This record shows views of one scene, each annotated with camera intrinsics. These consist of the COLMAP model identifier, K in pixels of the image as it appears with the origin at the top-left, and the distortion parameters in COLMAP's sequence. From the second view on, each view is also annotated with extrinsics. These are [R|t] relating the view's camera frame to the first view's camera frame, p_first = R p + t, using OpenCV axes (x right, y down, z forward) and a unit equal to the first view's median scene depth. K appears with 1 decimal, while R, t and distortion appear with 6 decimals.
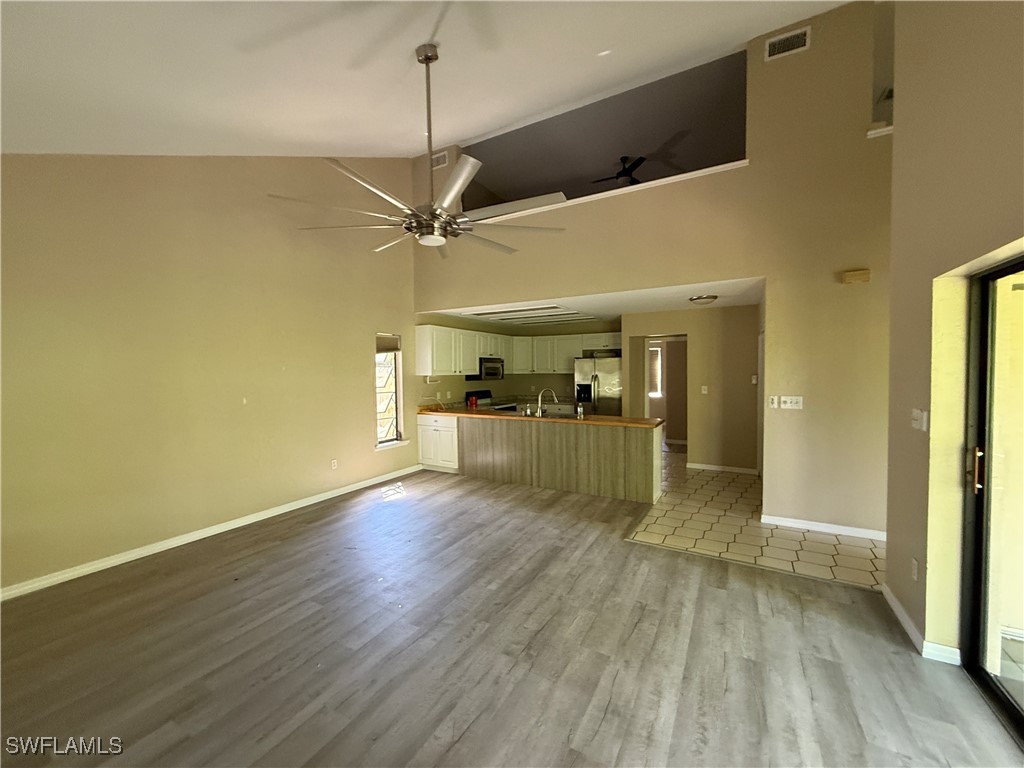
lens RADIAL K [[407.7, 0, 512.0], [0, 407.7, 384.0], [0, 0, 1]] dist [-0.000806, -0.000155]
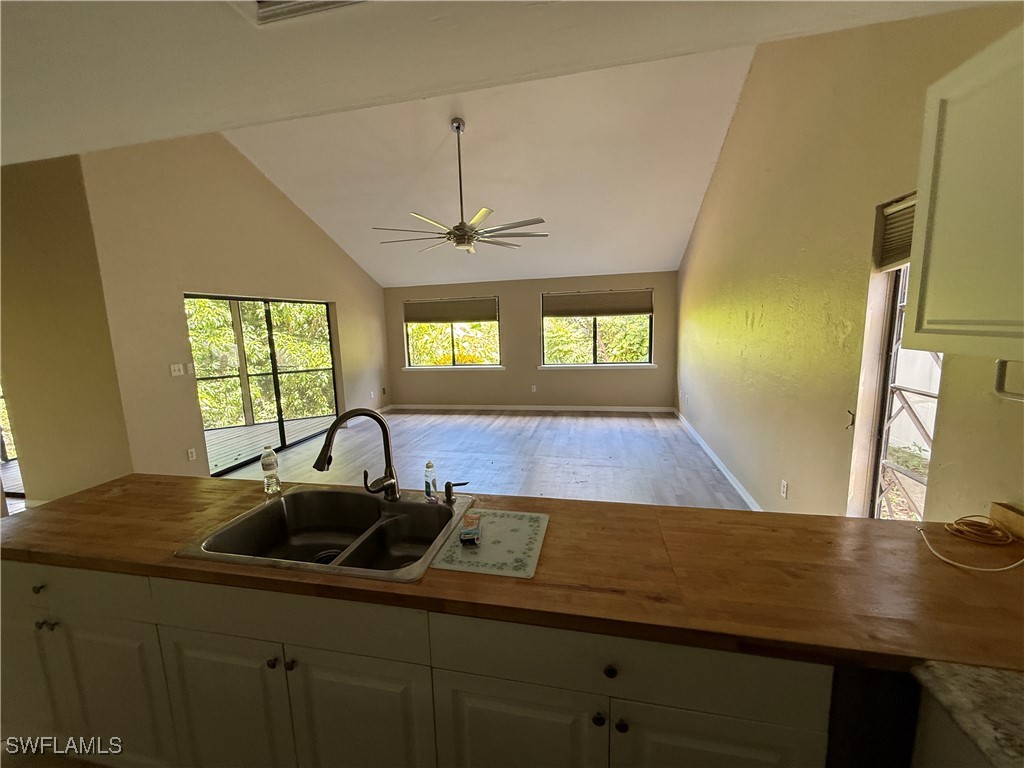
lens RADIAL K [[407.7, 0, 512.0], [0, 407.7, 384.0], [0, 0, 1]] dist [-0.000806, -0.000155]
pose [[-0.952507, 0.088329, -0.291426, 0.131299], [0.035229, 0.982545, 0.182659, -0.104834], [0.302473, 0.163717, -0.938992, 2.647116]]
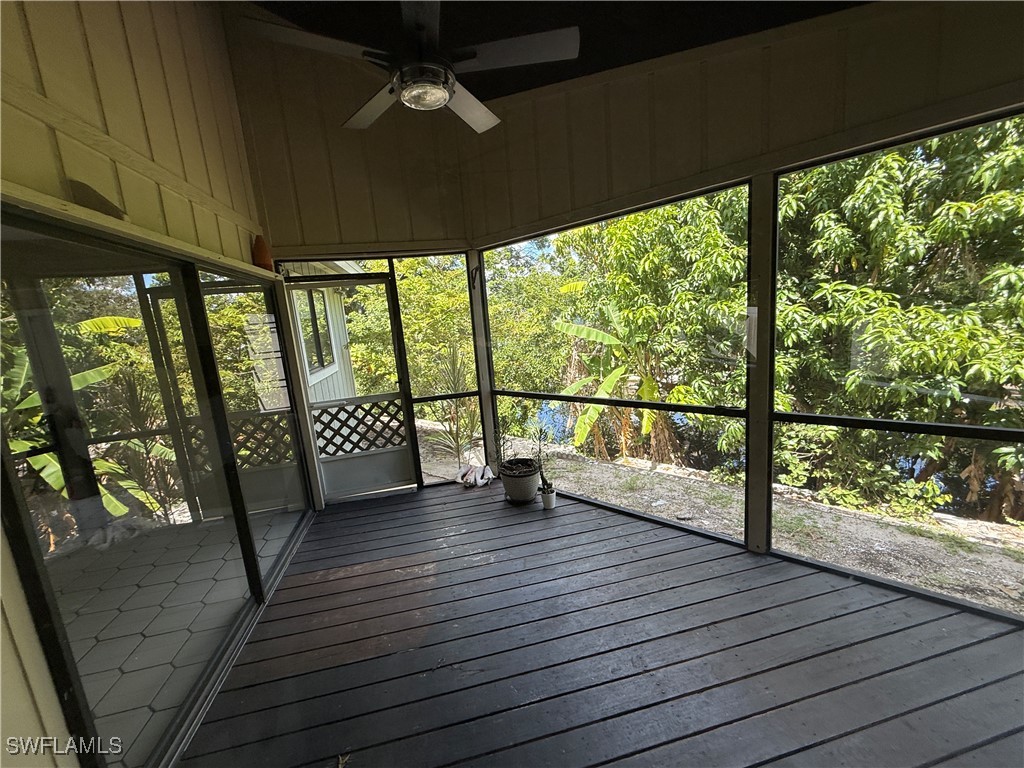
lens RADIAL K [[407.7, 0, 512.0], [0, 407.7, 384.0], [0, 0, 1]] dist [-0.000806, -0.000155]
pose [[-0.664420, -0.054425, 0.745375, 0.720194], [0.116173, 0.977701, 0.174944, -0.017944], [-0.738275, 0.202828, -0.643282, 0.573643]]
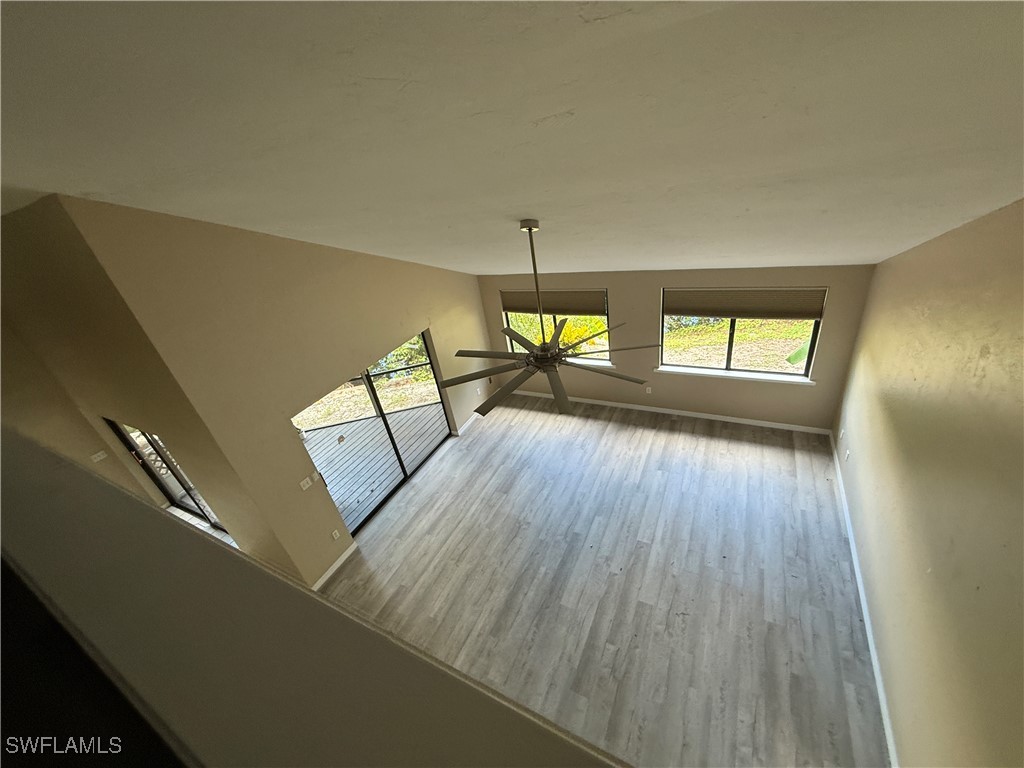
lens RADIAL K [[407.7, 0, 512.0], [0, 407.7, 384.0], [0, 0, 1]] dist [-0.000806, -0.000155]
pose [[-0.984287, 0.167454, 0.056017, -0.150747], [0.172138, 0.839309, 0.515684, -1.004208], [0.039338, 0.517223, -0.854946, 2.140076]]
